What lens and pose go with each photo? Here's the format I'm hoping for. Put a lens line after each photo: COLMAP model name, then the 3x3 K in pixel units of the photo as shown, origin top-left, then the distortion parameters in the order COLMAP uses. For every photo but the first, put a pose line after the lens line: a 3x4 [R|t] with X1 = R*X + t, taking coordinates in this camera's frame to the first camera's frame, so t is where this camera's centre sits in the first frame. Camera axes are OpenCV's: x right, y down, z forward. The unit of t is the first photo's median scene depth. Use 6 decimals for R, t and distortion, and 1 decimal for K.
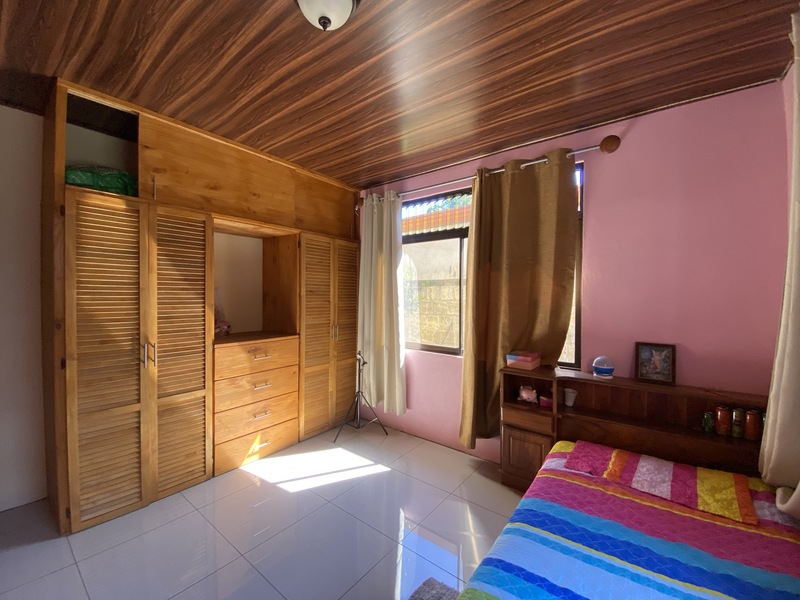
lens RADIAL K [[325.1, 0, 392.1], [0, 325.1, 299.9], [0, 0, 1]] dist [0.001035, -0.015779]
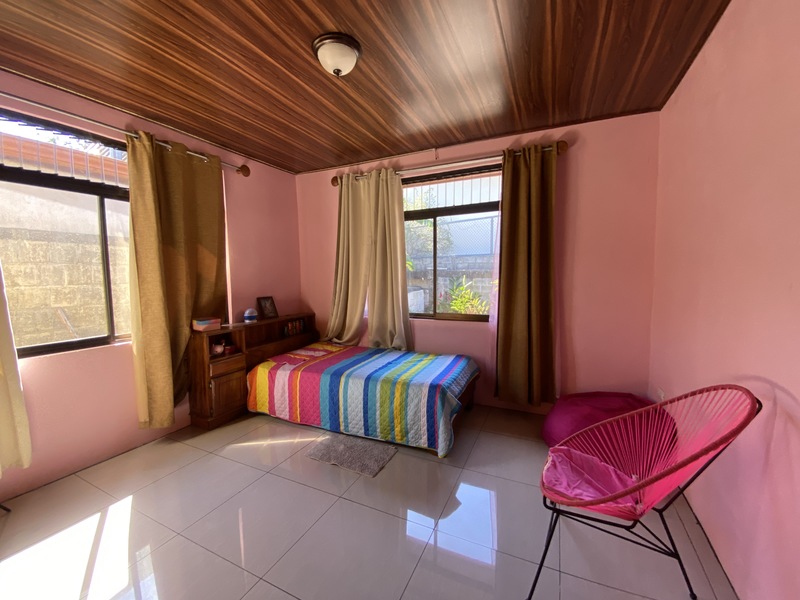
lens RADIAL K [[325.1, 0, 392.1], [0, 325.1, 299.9], [0, 0, 1]] dist [0.001035, -0.015779]
pose [[-0.223563, -0.062566, 0.972679, -1.028381], [0.036375, 0.996707, 0.072472, 0.045717], [-0.974010, 0.051584, -0.220551, 0.687284]]
